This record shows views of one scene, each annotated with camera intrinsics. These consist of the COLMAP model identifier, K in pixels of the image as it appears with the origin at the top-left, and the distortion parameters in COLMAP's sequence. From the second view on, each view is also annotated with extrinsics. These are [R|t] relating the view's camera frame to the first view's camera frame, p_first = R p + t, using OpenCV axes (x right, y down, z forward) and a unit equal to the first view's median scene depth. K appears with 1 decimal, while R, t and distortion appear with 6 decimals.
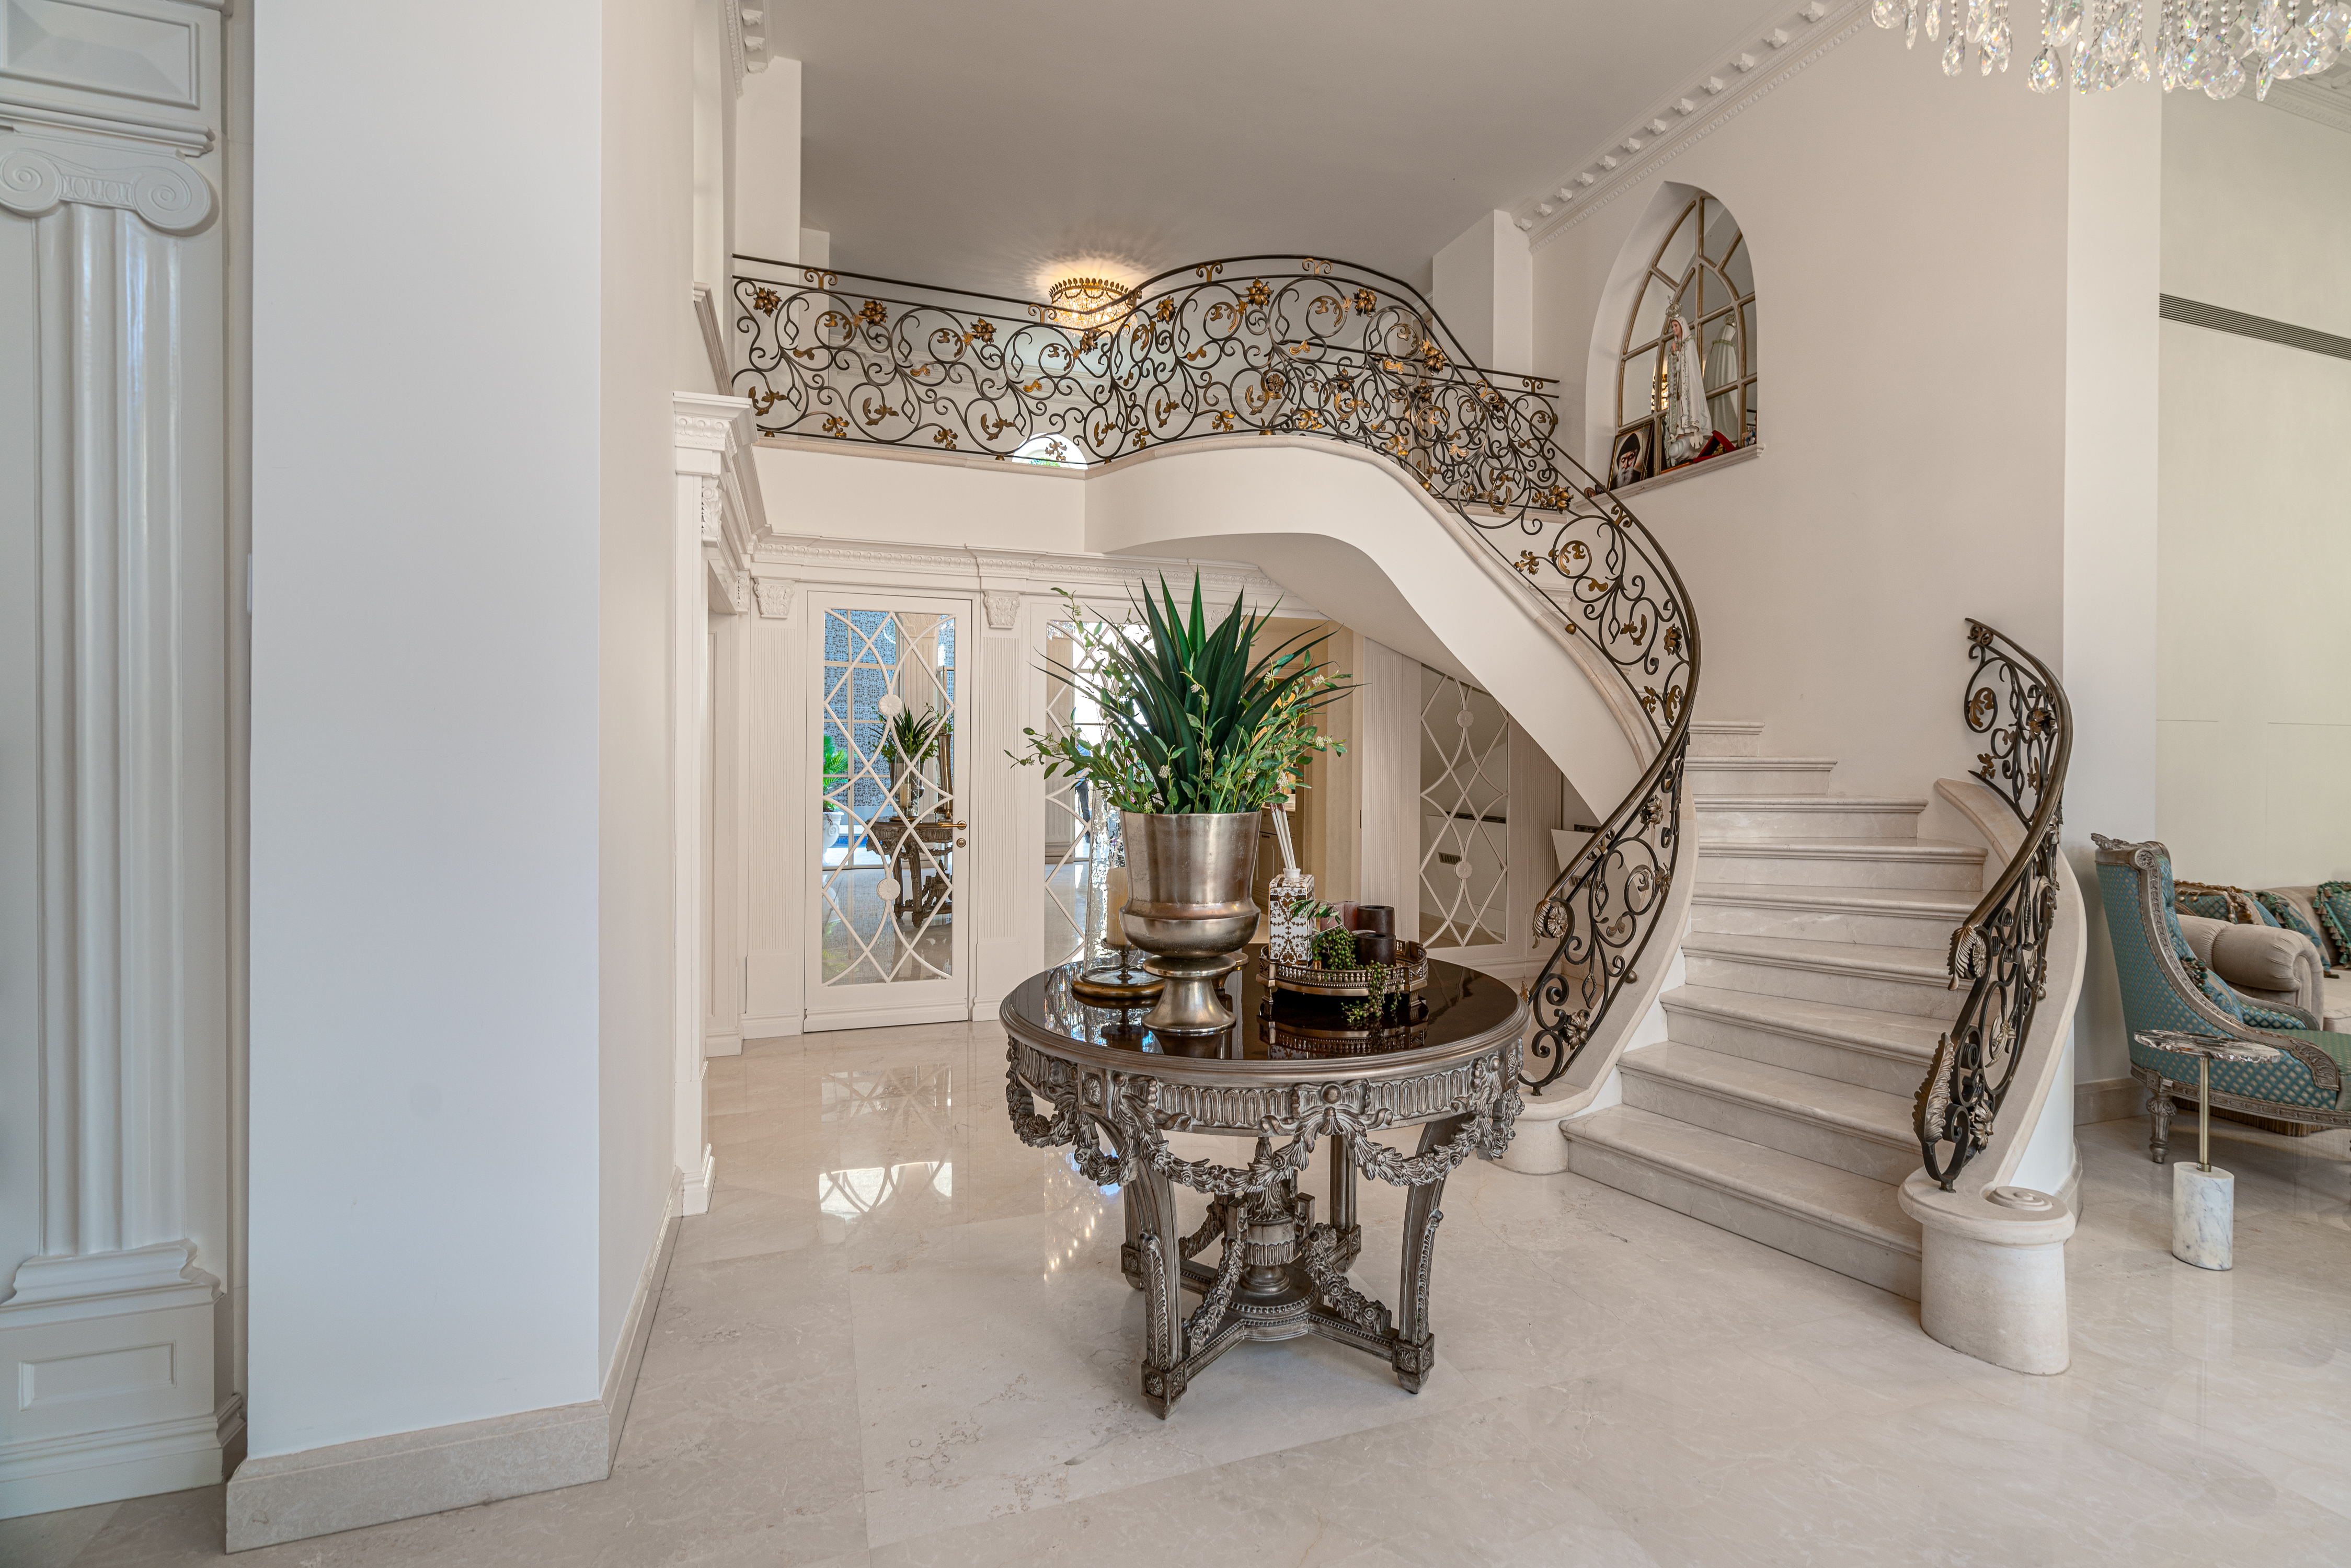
lens RADIAL K [[1049.9, 0, 1227.3], [0, 1049.9, 761.8], [0, 0, 1]] dist [0.000779, 0.000277]
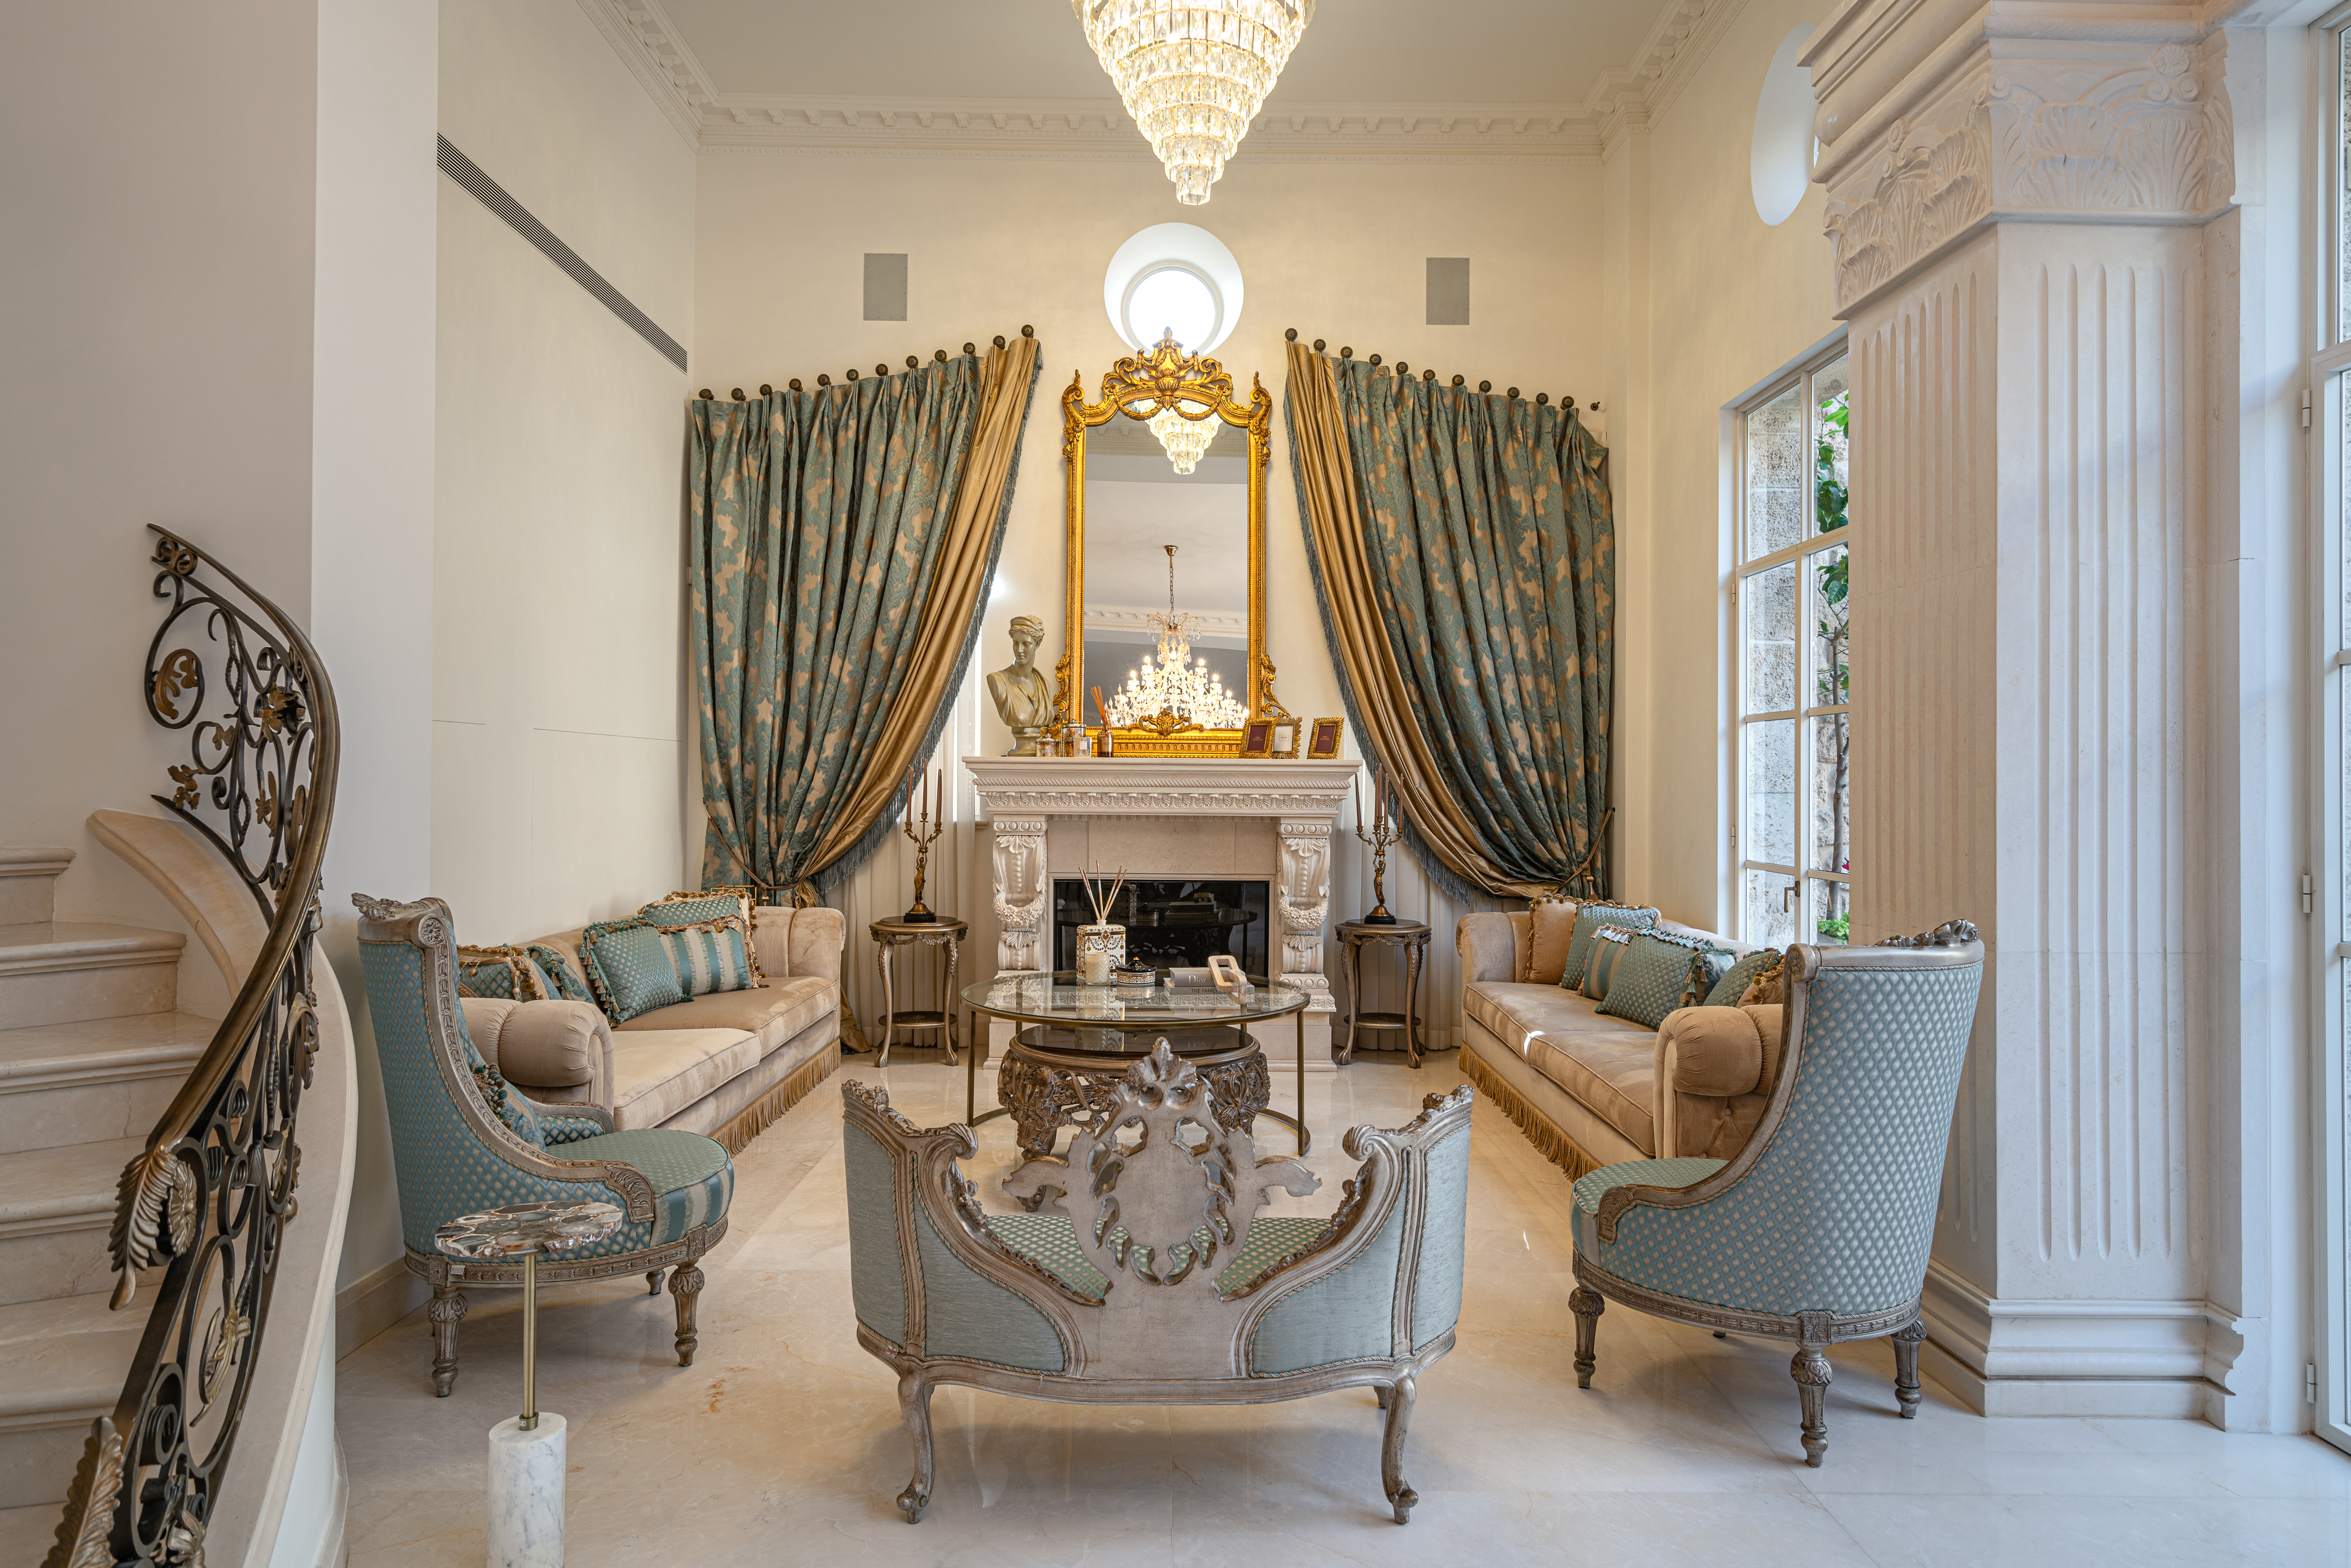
lens RADIAL K [[1409.9, 0, 1176.1], [0, 1409.9, 758.6], [0, 0, 1]] dist [0.003557, 0.002612]
pose [[0.319607, 0.009768, 0.947500, 0.192848], [0.002268, 0.999936, -0.011073, -0.001885], [-0.947548, 0.005688, 0.319564, 0.281115]]
